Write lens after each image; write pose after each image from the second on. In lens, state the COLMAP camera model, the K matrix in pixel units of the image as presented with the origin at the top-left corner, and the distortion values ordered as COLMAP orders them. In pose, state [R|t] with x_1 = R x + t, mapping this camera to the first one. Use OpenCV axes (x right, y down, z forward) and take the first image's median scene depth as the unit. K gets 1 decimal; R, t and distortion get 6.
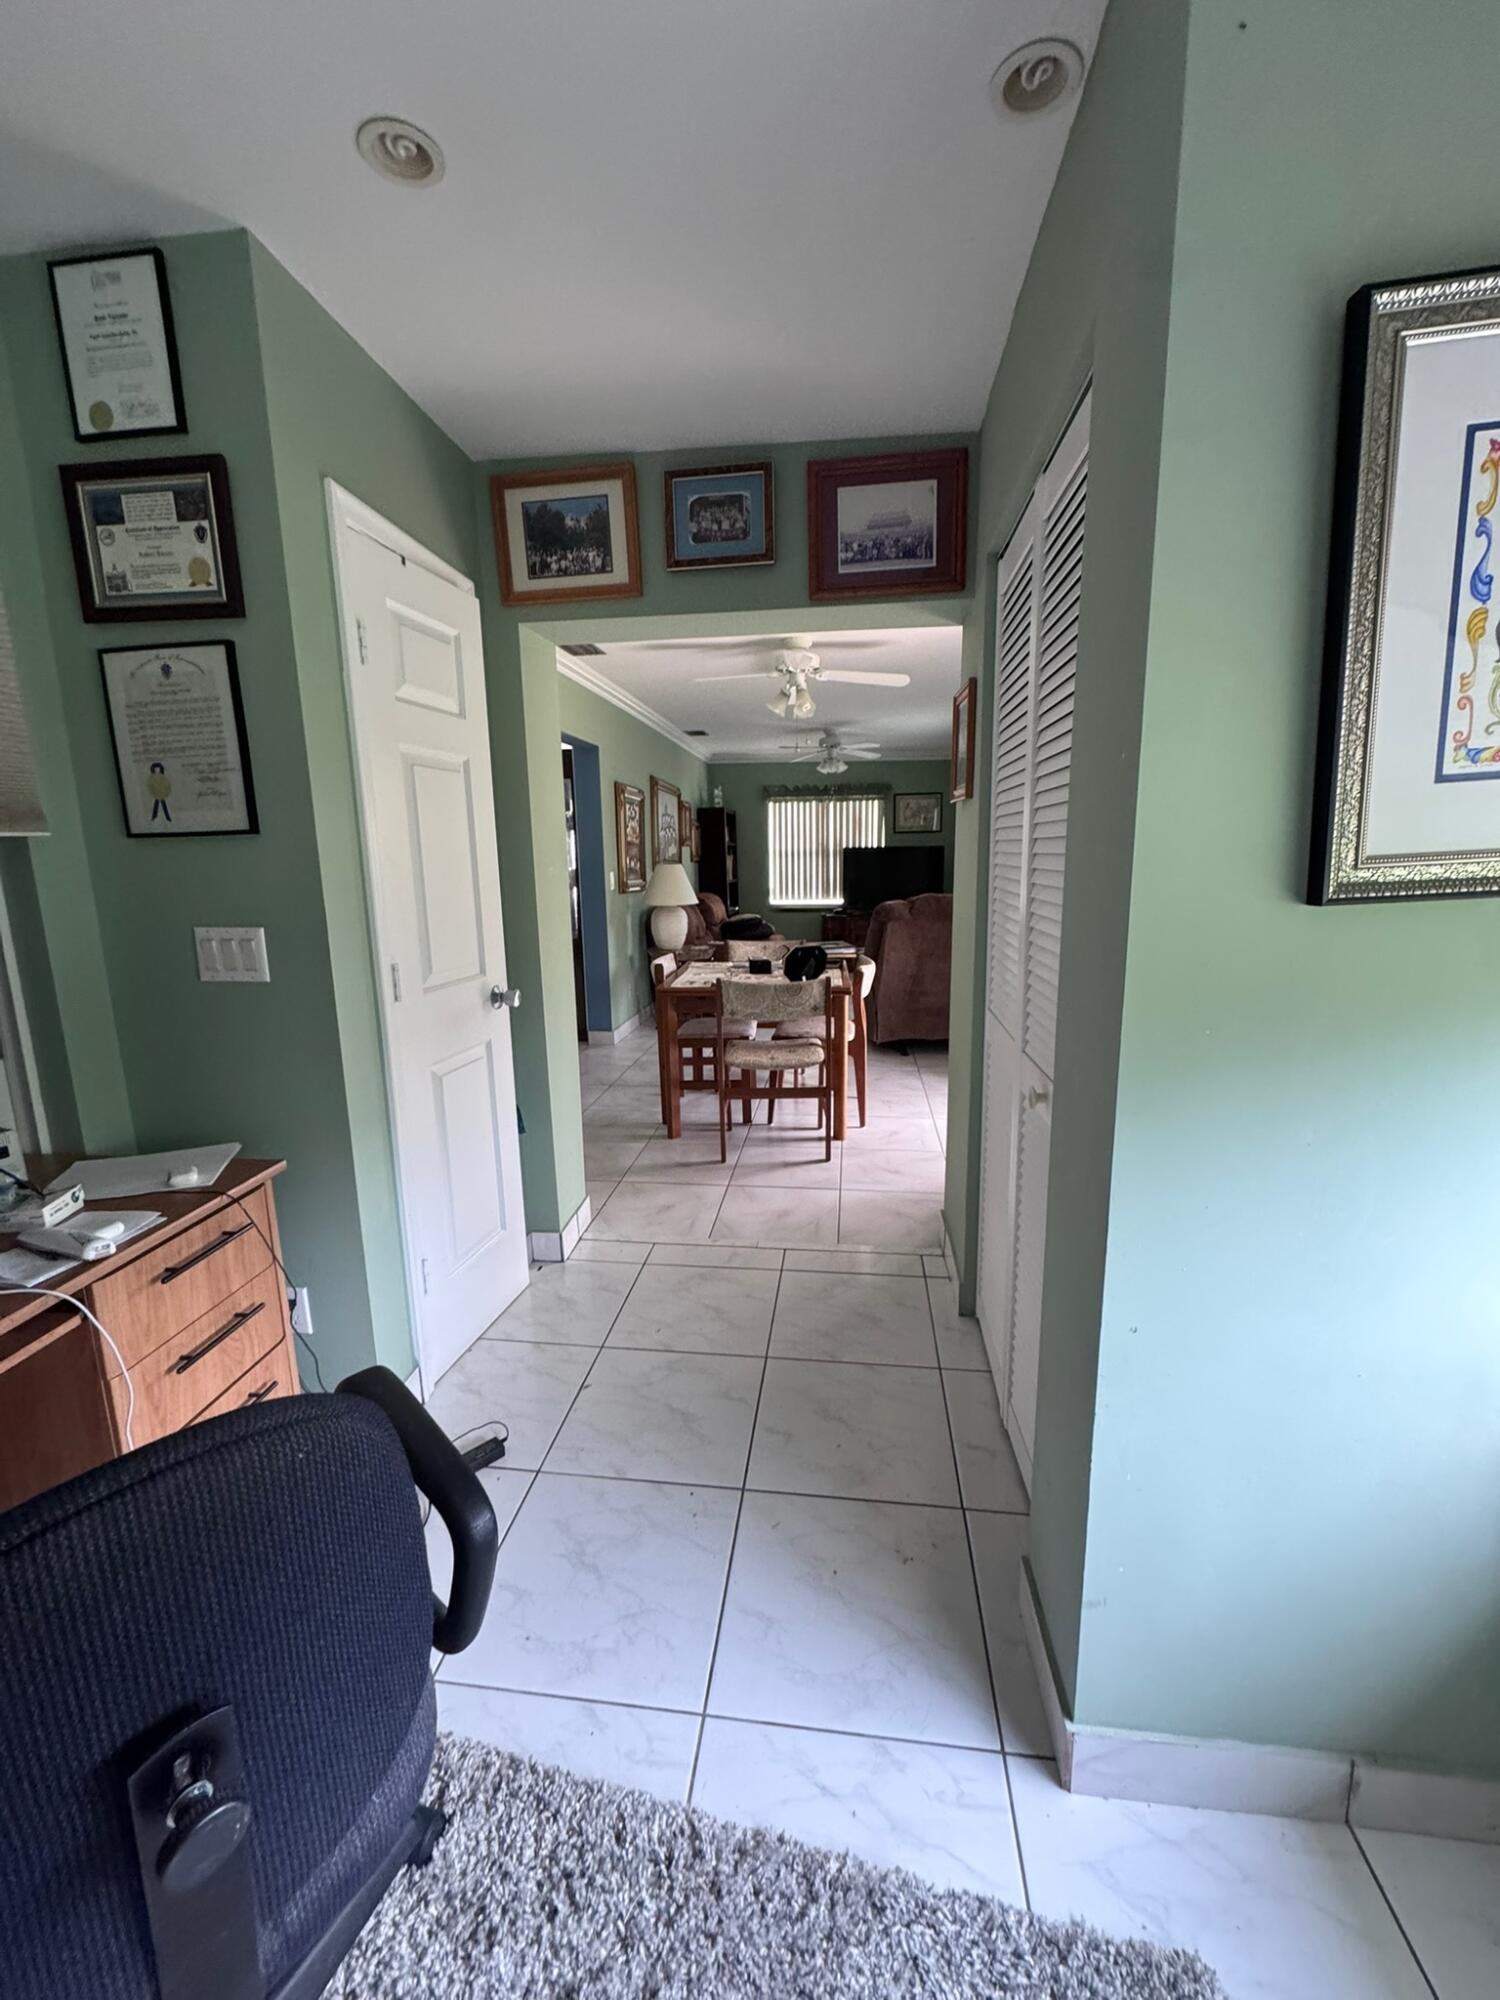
lens RADIAL K [[812.6, 0, 743.6], [0, 812.6, 995.4], [0, 0, 1]] dist [0.000715, 0.000224]
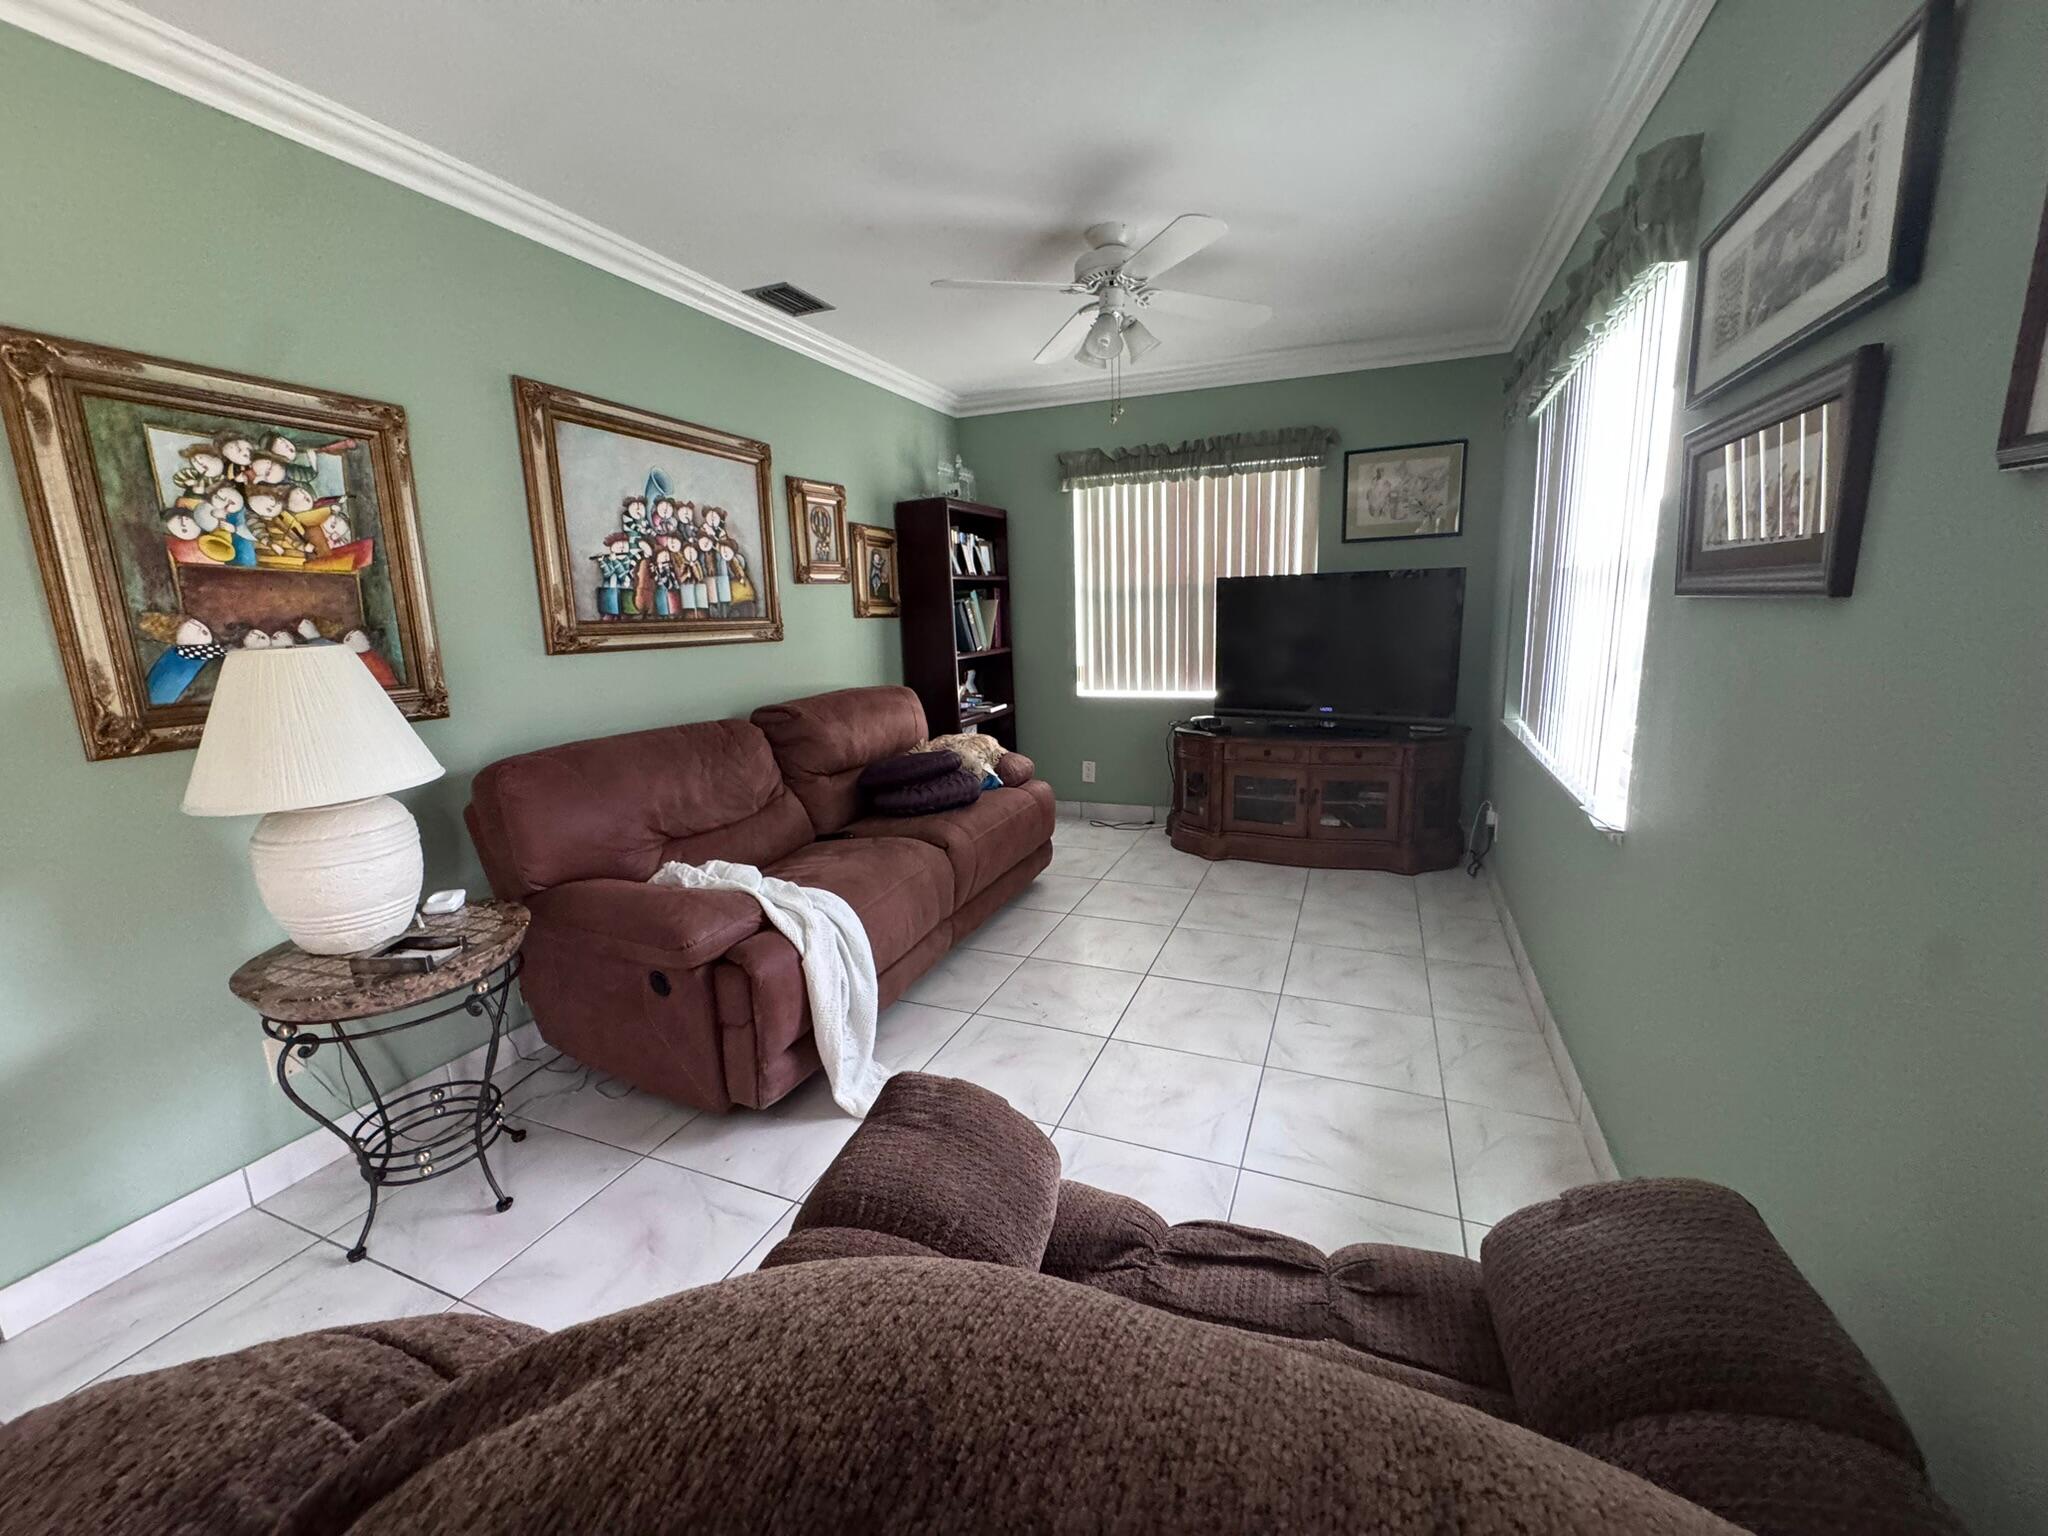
lens RADIAL K [[832.1, 0, 1032.3], [0, 832.1, 766.8], [0, 0, 1]] dist [0.000715, 0.000224]
pose [[0.970240, 0.032045, -0.240014, 0.134295], [-0.027712, 0.999387, 0.021407, -0.082102], [0.240553, -0.014119, 0.970533, 0.517332]]
